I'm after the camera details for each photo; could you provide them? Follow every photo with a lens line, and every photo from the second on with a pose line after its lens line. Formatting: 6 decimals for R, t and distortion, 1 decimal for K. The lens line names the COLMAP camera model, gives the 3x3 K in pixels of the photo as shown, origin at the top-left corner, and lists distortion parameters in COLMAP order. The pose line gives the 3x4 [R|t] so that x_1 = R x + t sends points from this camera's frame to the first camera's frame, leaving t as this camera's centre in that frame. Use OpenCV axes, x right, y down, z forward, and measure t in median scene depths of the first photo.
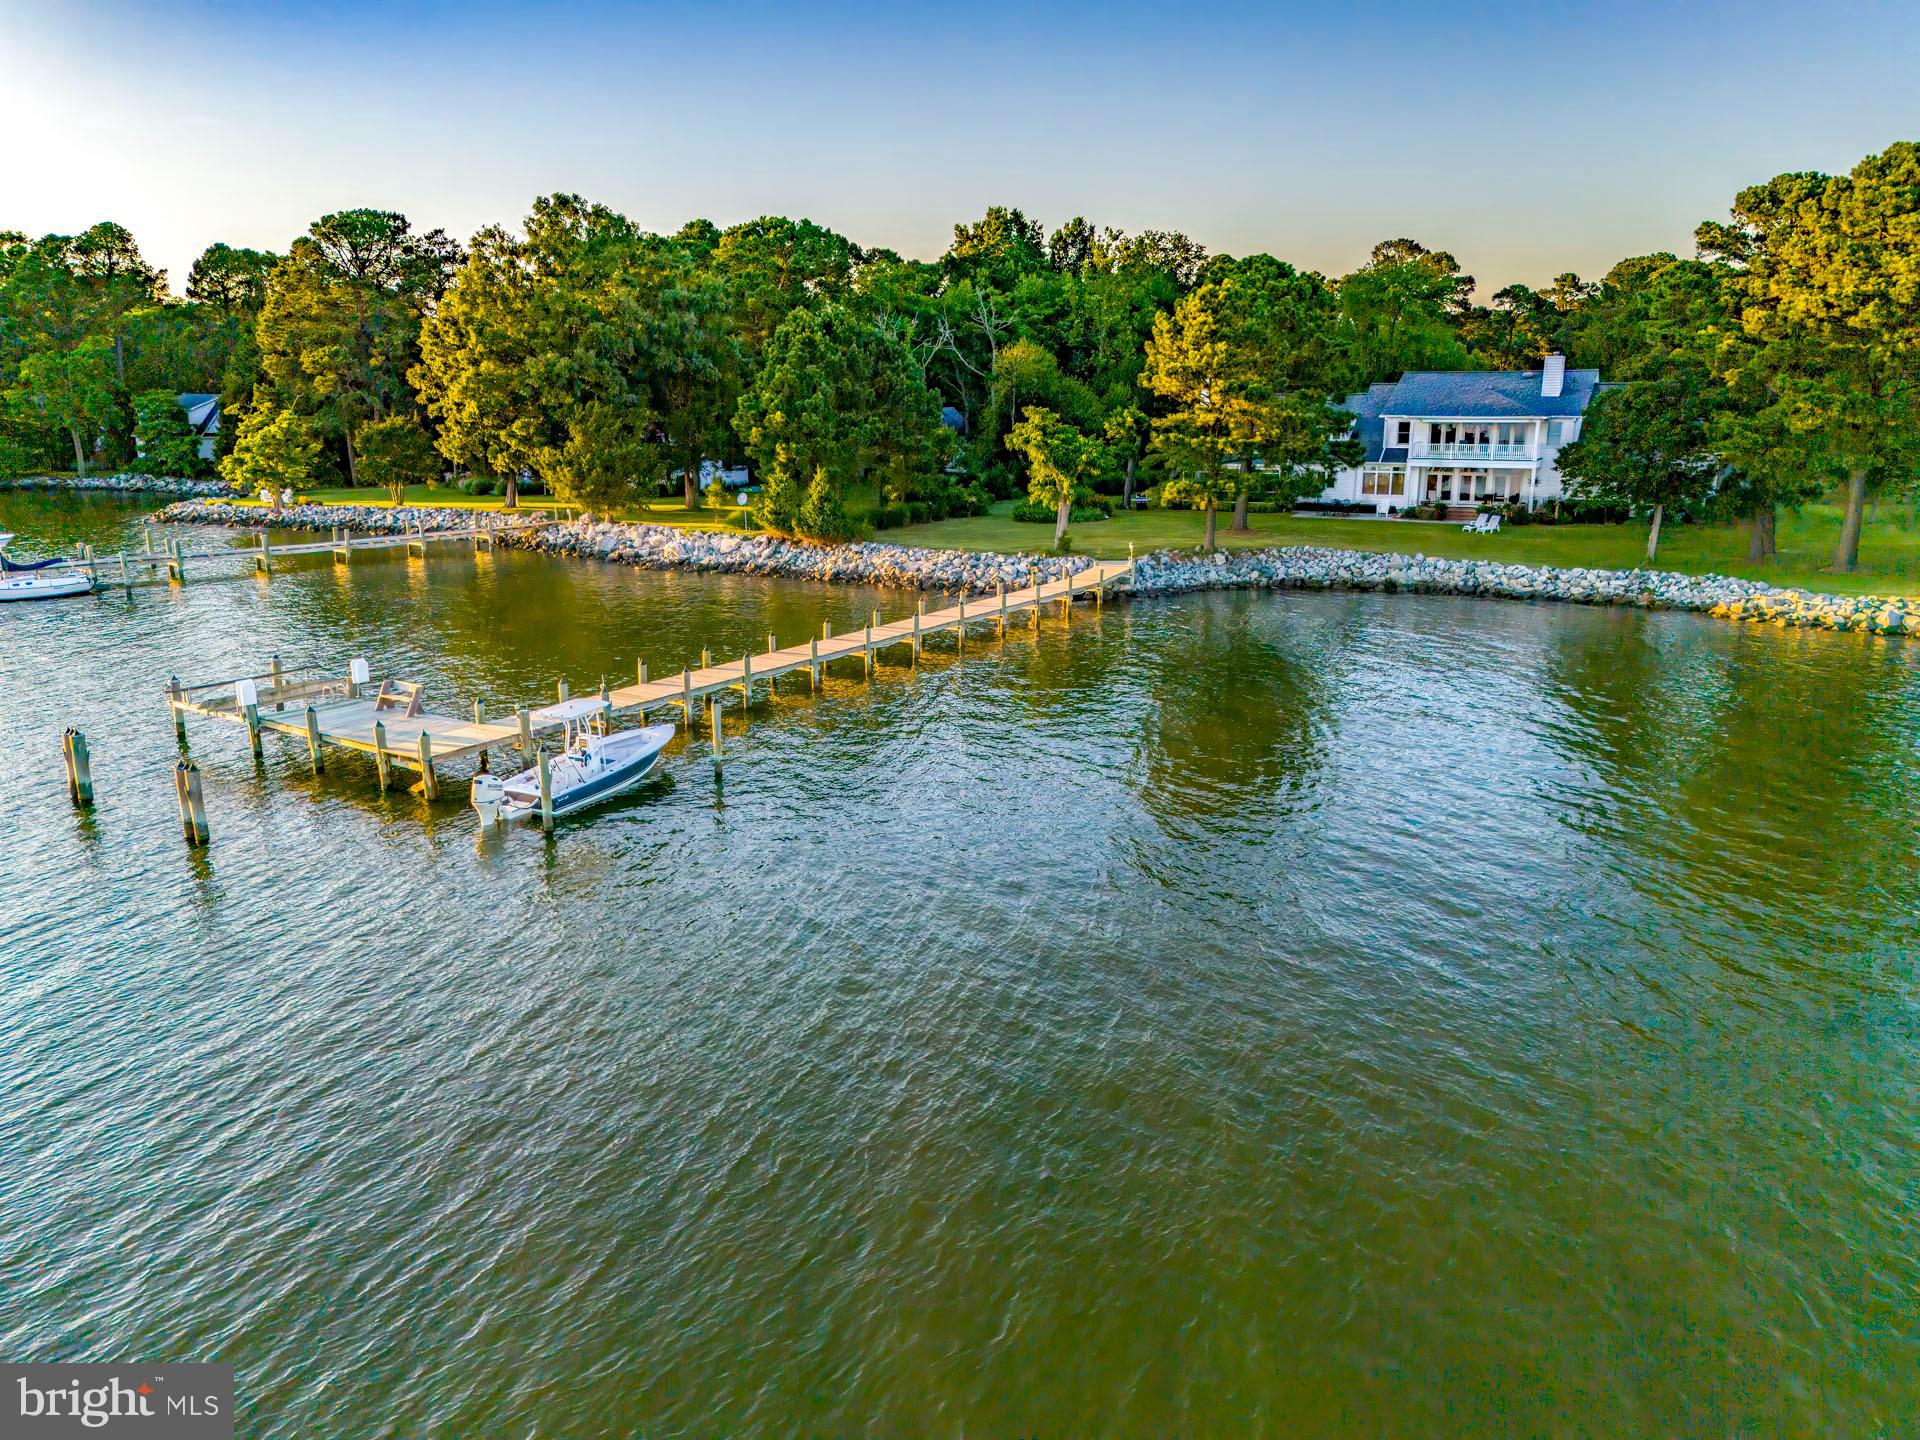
lens RADIAL K [[1370.5, 0, 953.3], [0, 1370.5, 727.7], [0, 0, 1]] dist [0.035756, -0.037741]
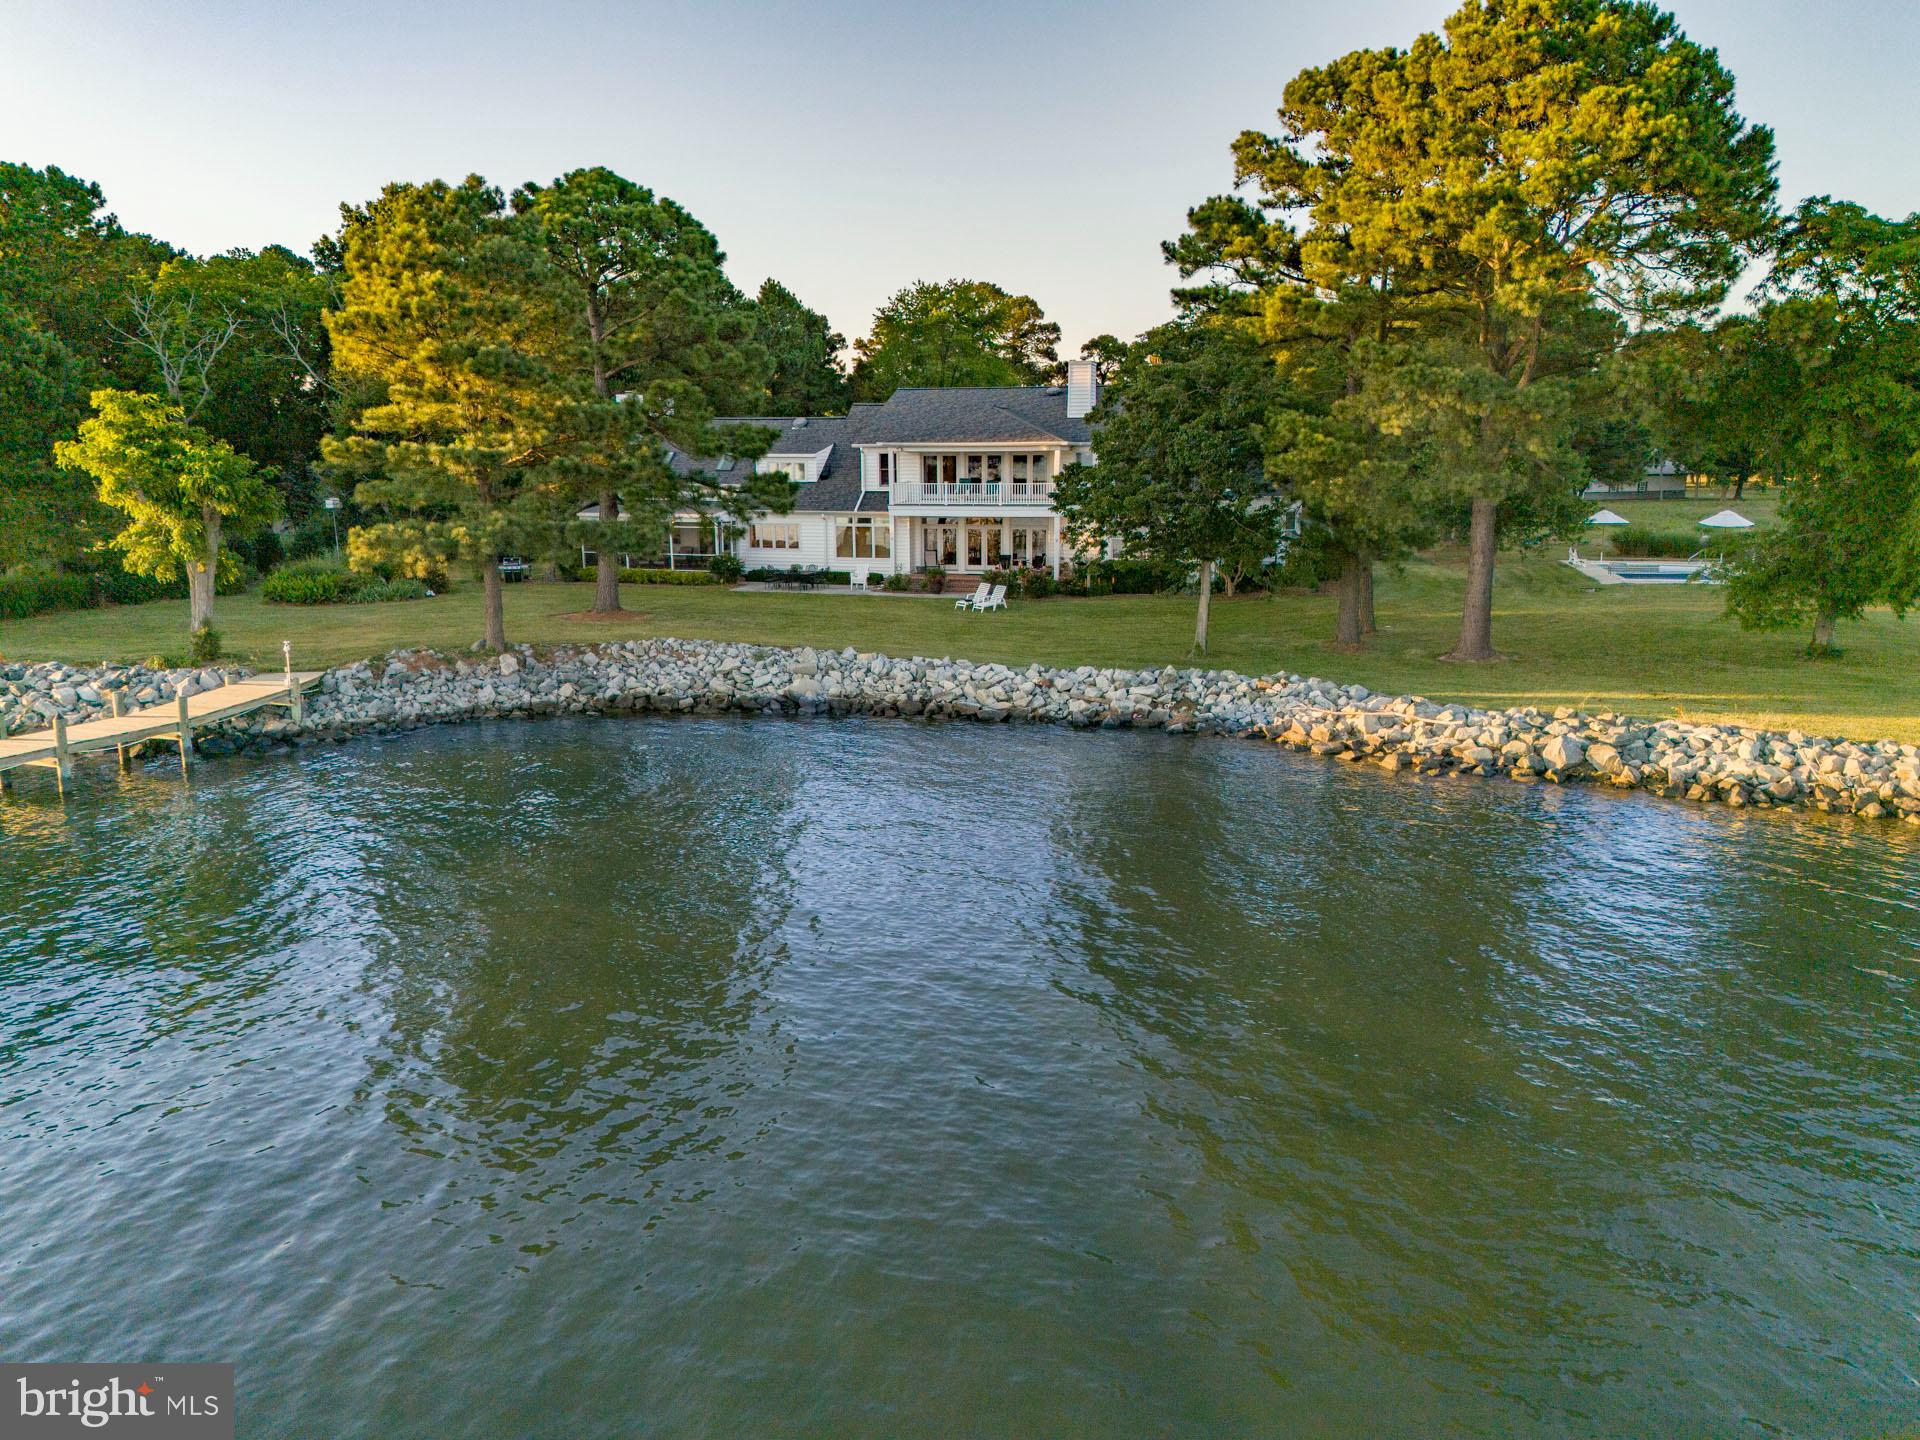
lens RADIAL K [[1397.4, 0, 960.0], [0, 1397.4, 720.0], [0, 0, 1]] dist [0.057316, -0.054154]
pose [[0.971249, -0.038270, 0.234971, 0.250740], [0.053560, 0.996818, -0.059036, -0.058162], [-0.231964, 0.069924, 0.970208, 0.411791]]
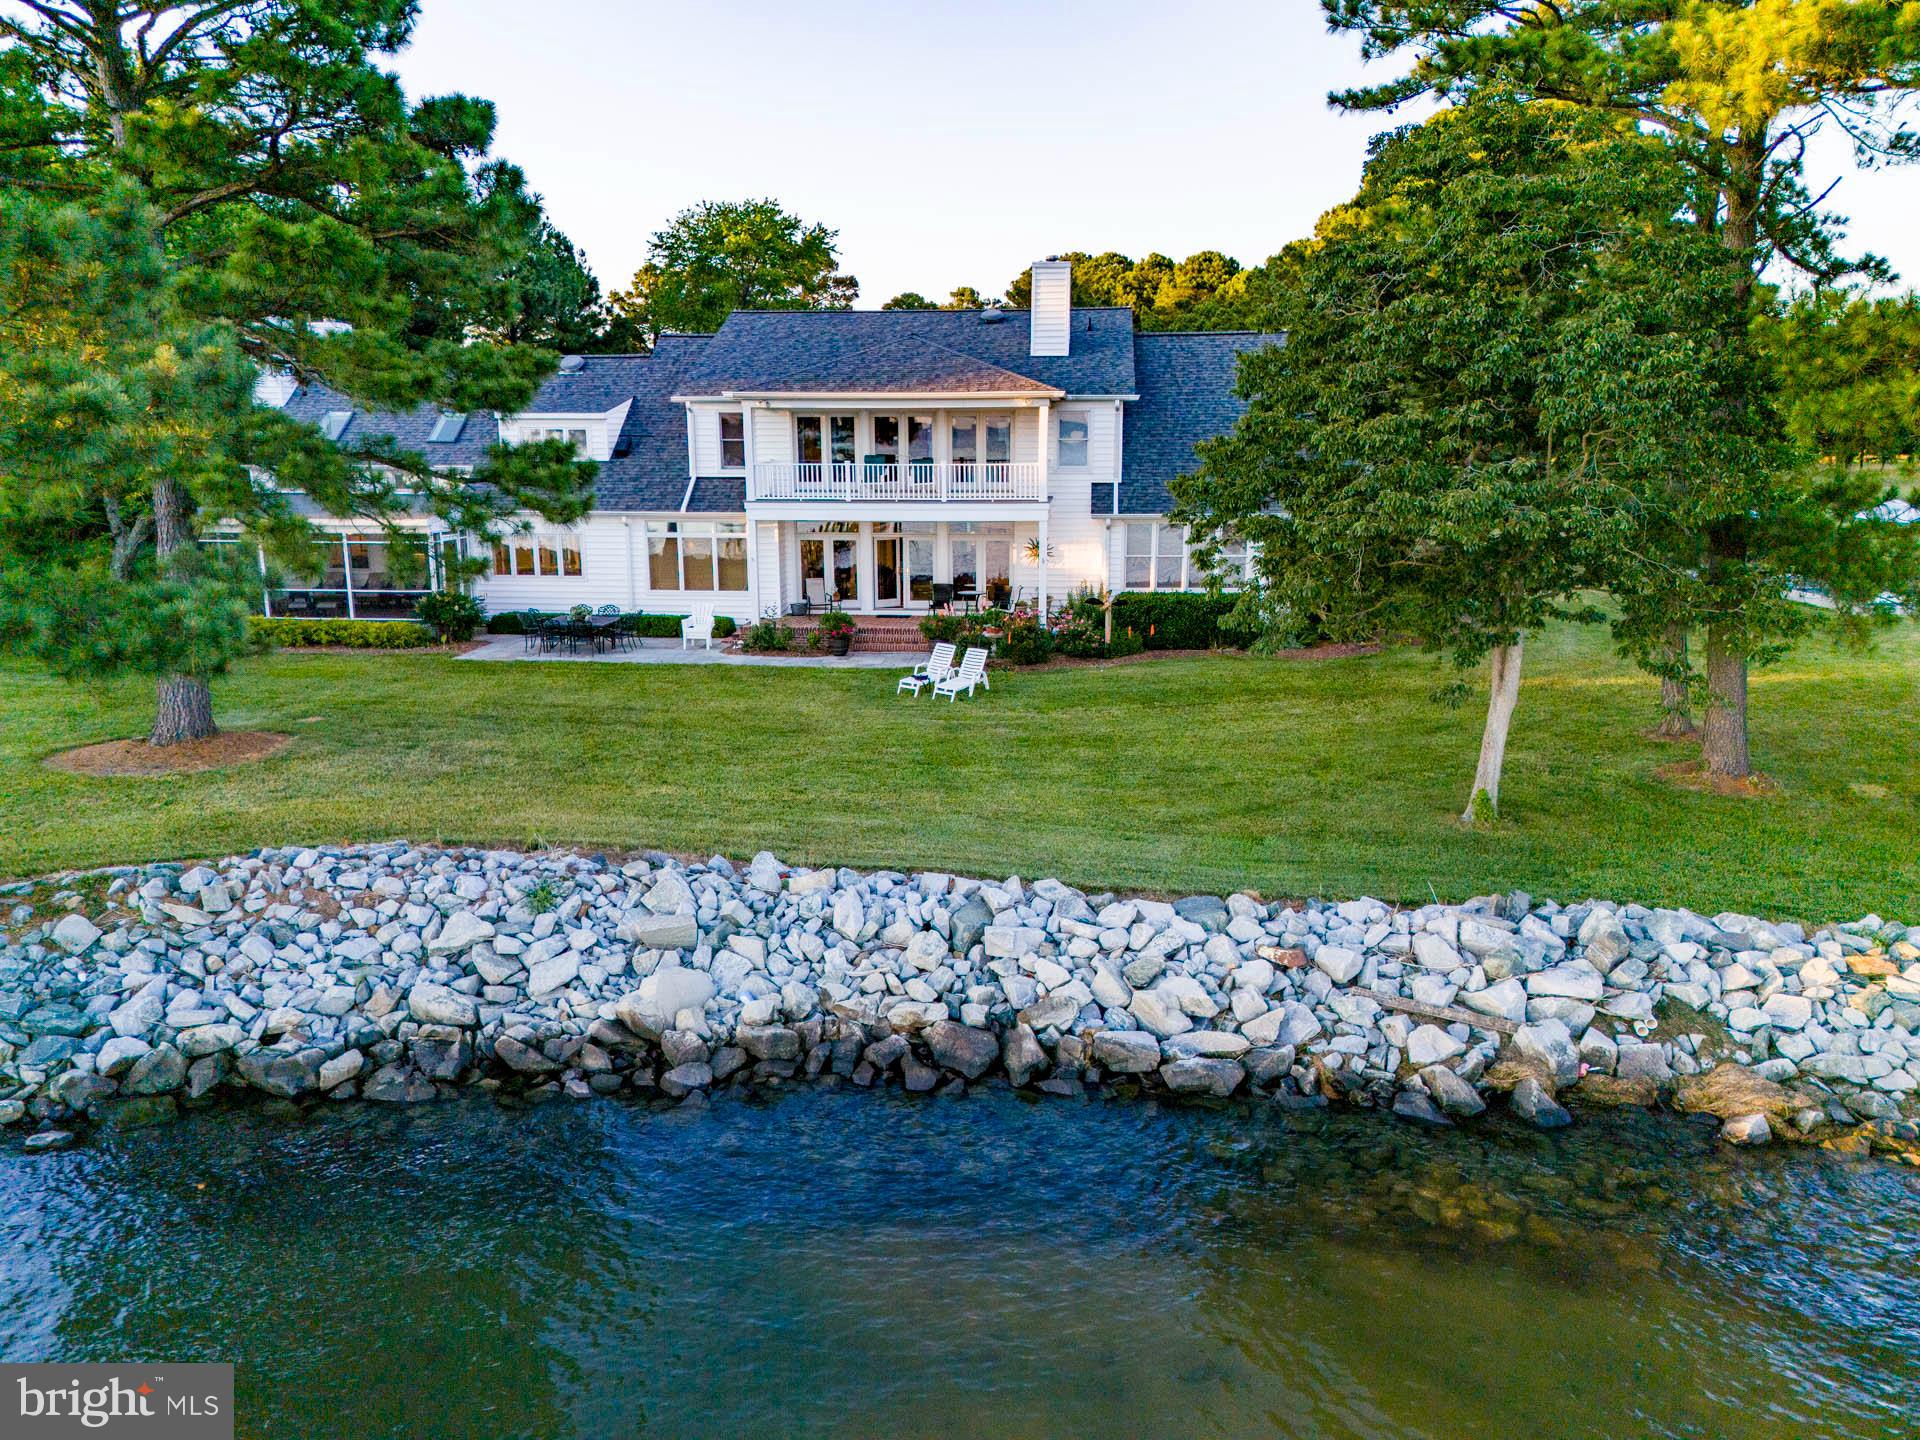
lens RADIAL K [[1397.4, 0, 960.0], [0, 1397.4, 720.0], [0, 0, 1]] dist [0.057316, -0.054154]
pose [[0.914331, -0.074220, 0.398109, 0.282700], [0.095656, 0.994826, -0.034224, -0.144652], [-0.393509, 0.069373, 0.916700, 0.779903]]
